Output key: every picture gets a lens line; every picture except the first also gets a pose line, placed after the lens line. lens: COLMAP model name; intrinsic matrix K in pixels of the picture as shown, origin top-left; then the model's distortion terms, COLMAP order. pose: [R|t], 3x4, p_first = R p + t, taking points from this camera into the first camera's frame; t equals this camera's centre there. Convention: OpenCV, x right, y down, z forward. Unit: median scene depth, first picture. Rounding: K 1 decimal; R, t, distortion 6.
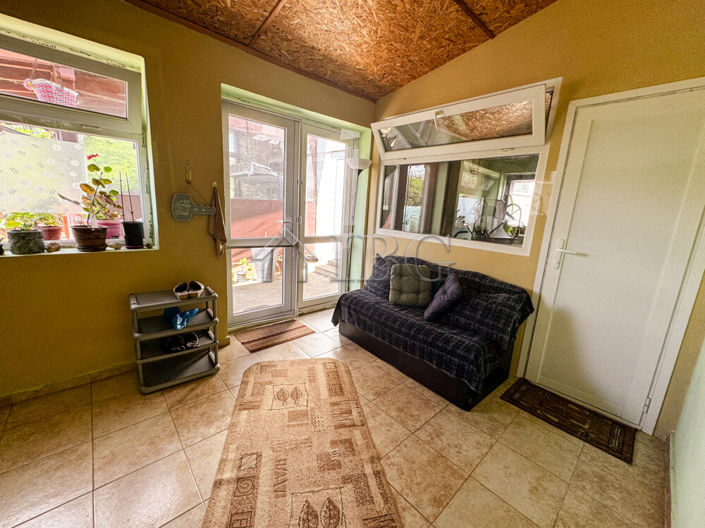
lens RADIAL K [[283.6, 0, 352.5], [0, 283.6, 264.0], [0, 0, 1]] dist [0.000089, 0.001601]
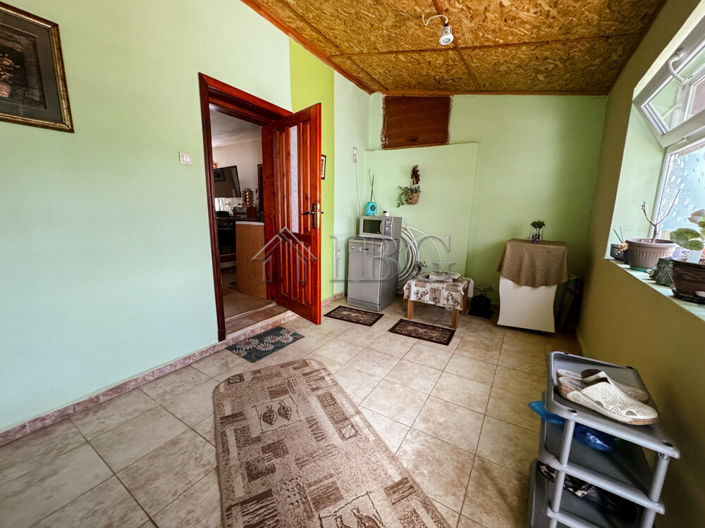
lens RADIAL K [[283.6, 0, 353.1], [0, 283.6, 262.8], [0, 0, 1]] dist [0.000089, 0.001601]
pose [[-0.960131, -0.027745, -0.278169, -0.051687], [-0.128681, 0.927236, 0.351675, -0.307836], [0.248171, 0.373449, -0.893838, 1.708096]]
